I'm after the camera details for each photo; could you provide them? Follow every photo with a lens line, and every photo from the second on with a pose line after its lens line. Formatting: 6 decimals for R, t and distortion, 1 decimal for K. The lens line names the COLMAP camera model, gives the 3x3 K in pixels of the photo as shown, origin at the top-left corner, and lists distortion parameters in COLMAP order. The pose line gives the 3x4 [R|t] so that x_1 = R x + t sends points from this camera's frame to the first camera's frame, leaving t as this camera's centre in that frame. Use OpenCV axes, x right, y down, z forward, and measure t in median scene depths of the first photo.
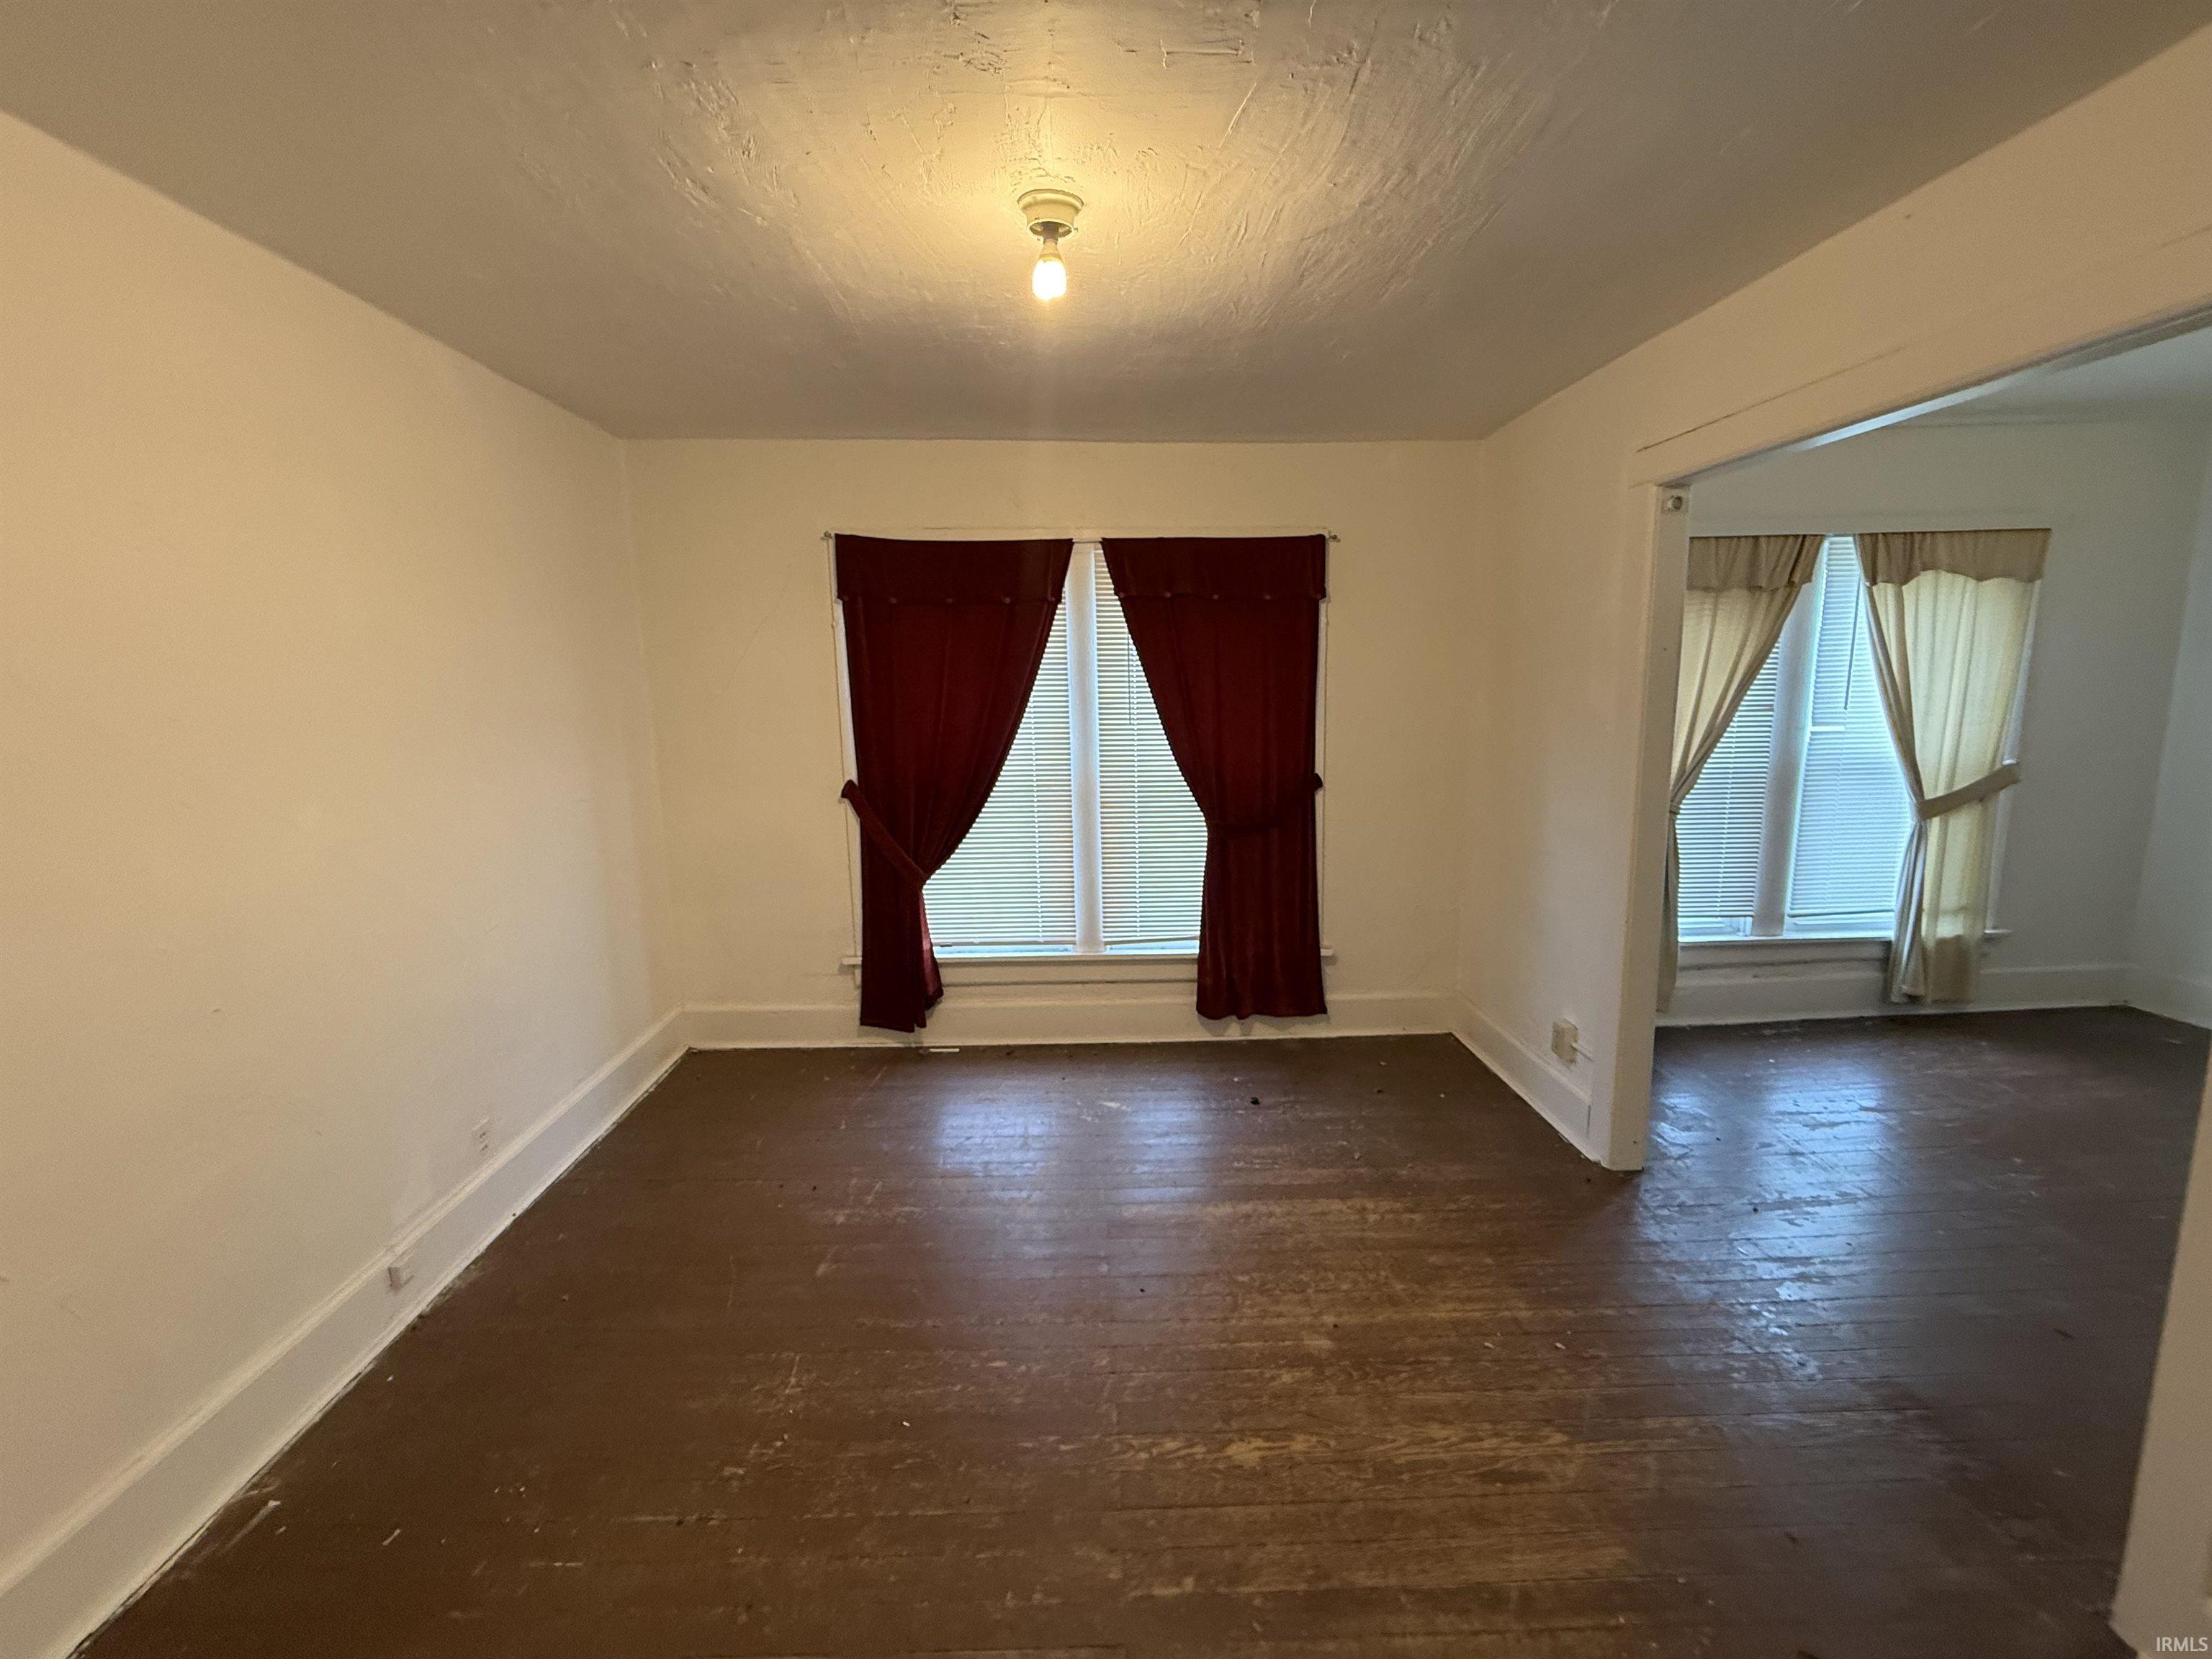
lens RADIAL K [[888.9, 0, 1101.0], [0, 888.9, 823.2], [0, 0, 1]] dist [-0.001661, -0.000249]
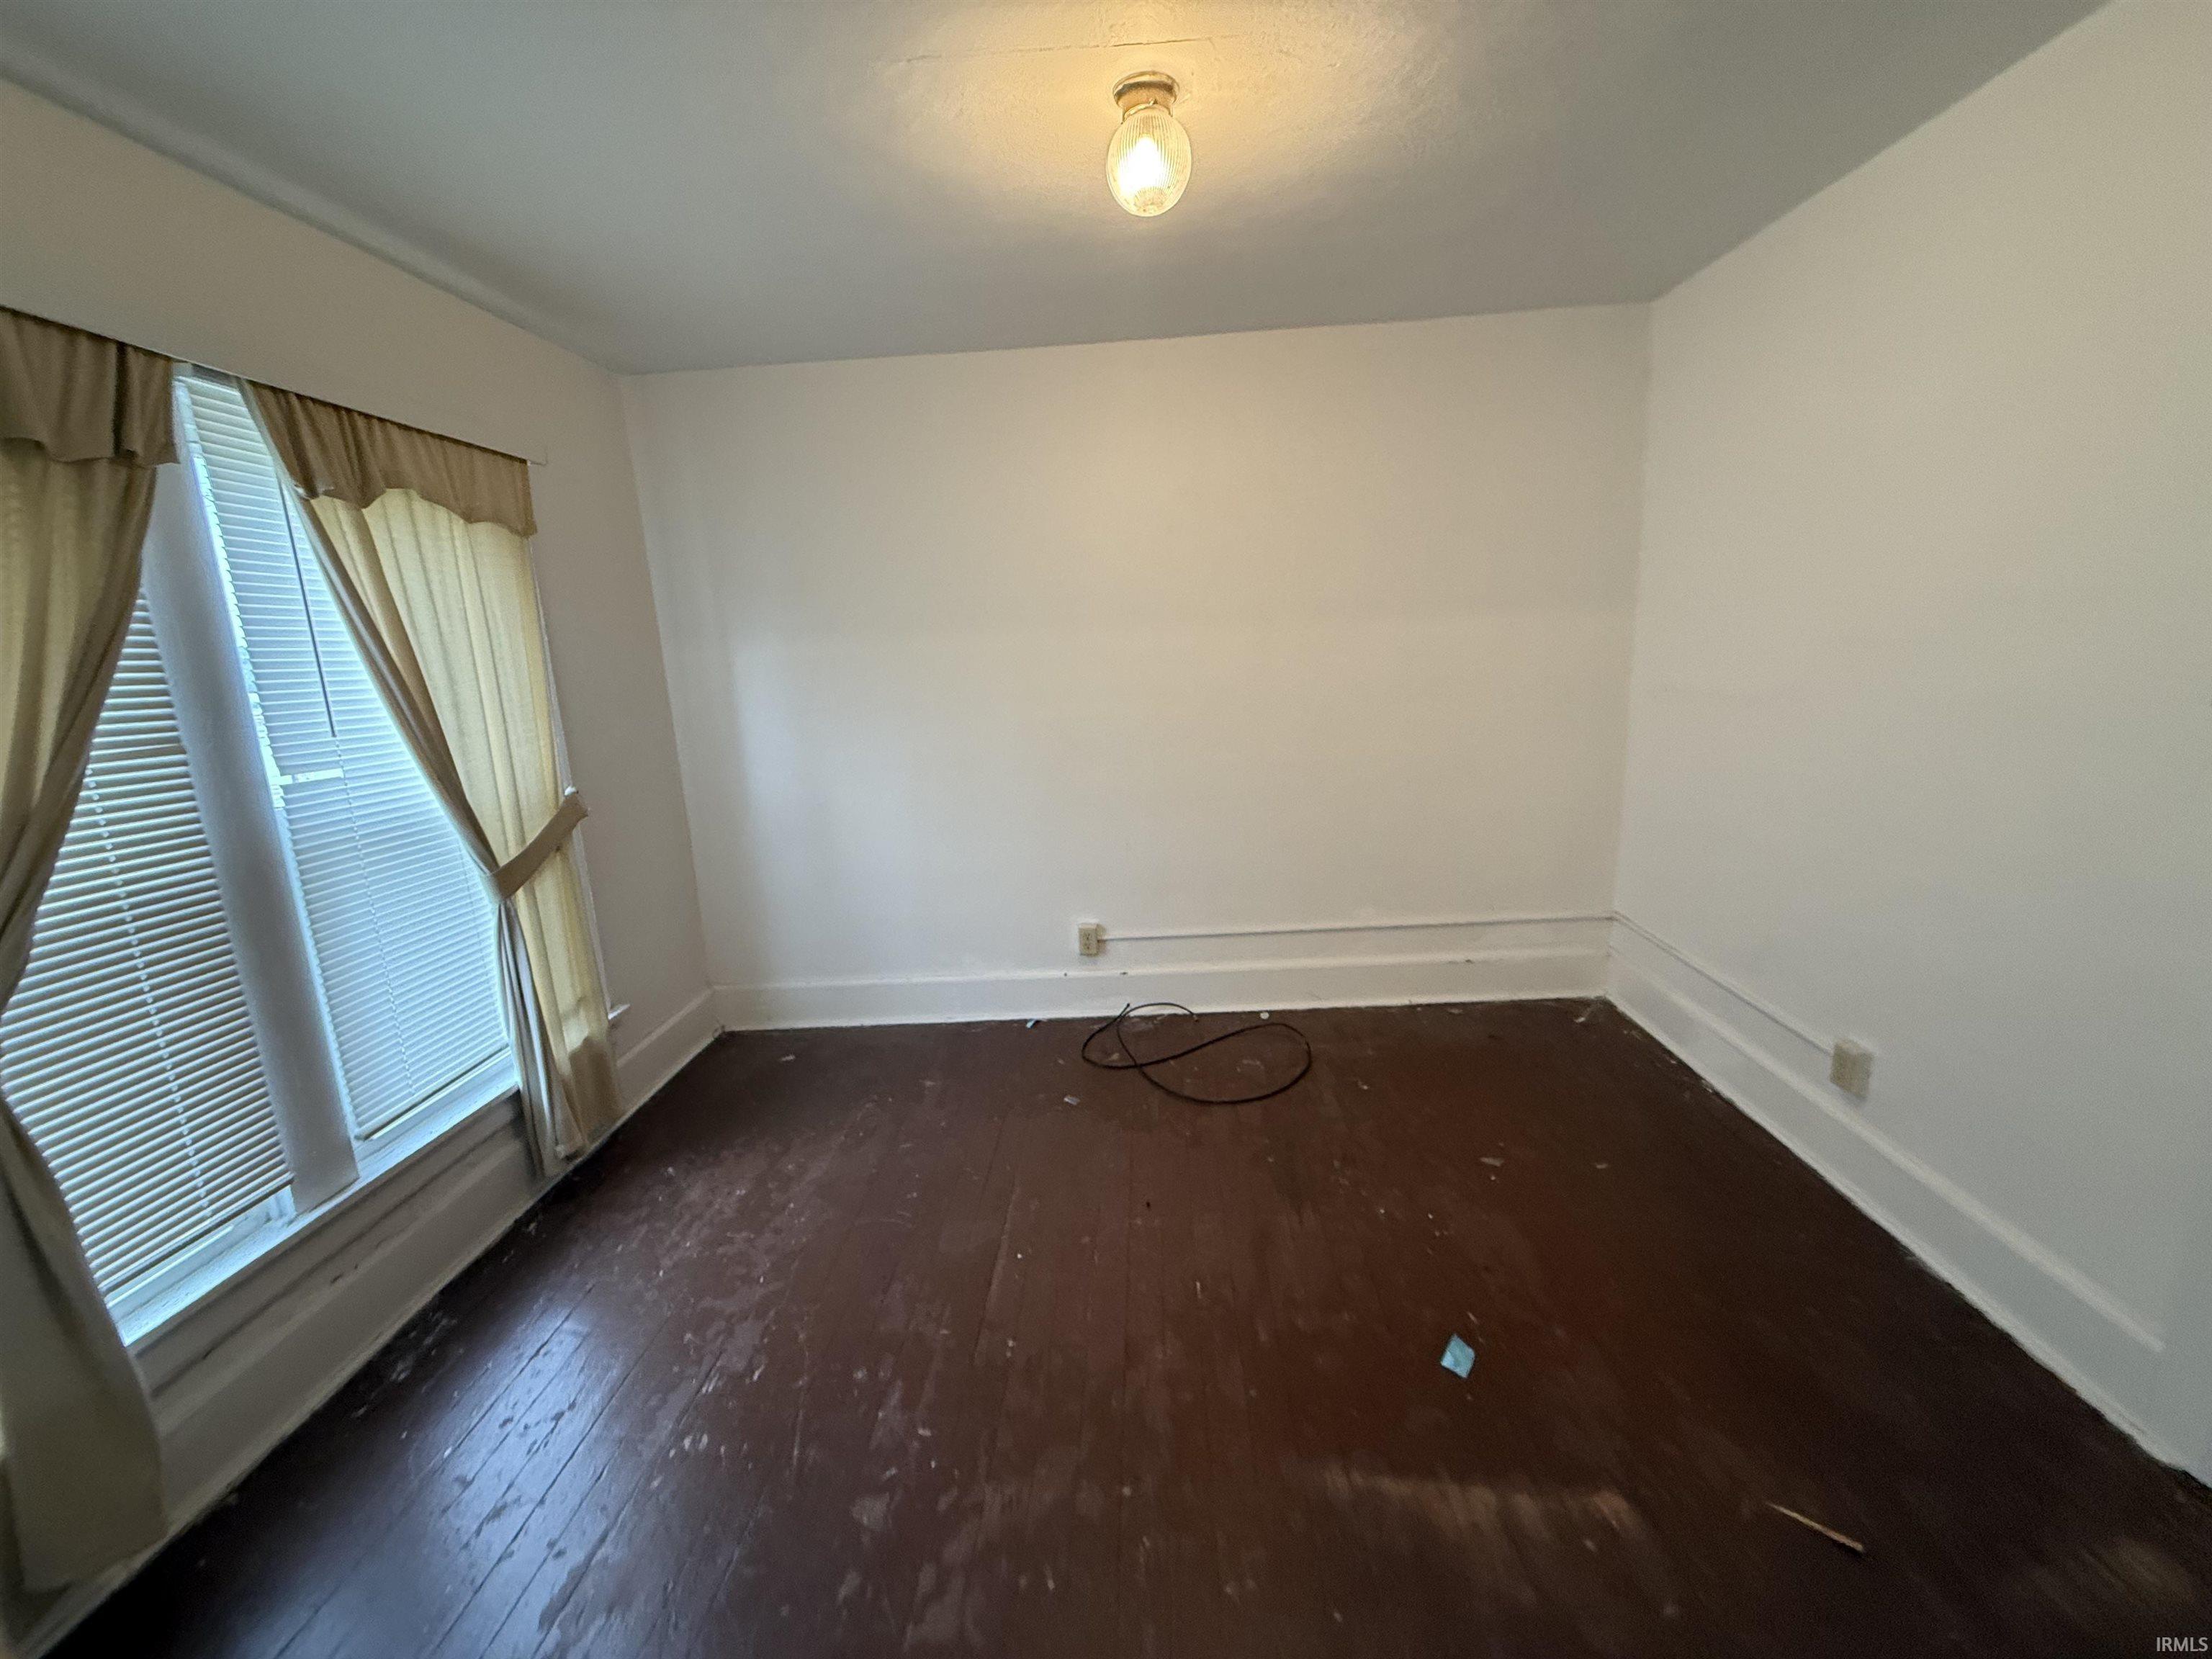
lens RADIAL K [[888.9, 0, 1103.1], [0, 888.9, 828.4], [0, 0, 1]] dist [-0.001661, -0.000249]
pose [[0.093217, -0.176905, 0.979804, 0.353228], [0.206831, 0.966061, 0.154747, -0.061984], [-0.973926, 0.188229, 0.126642, 0.495959]]
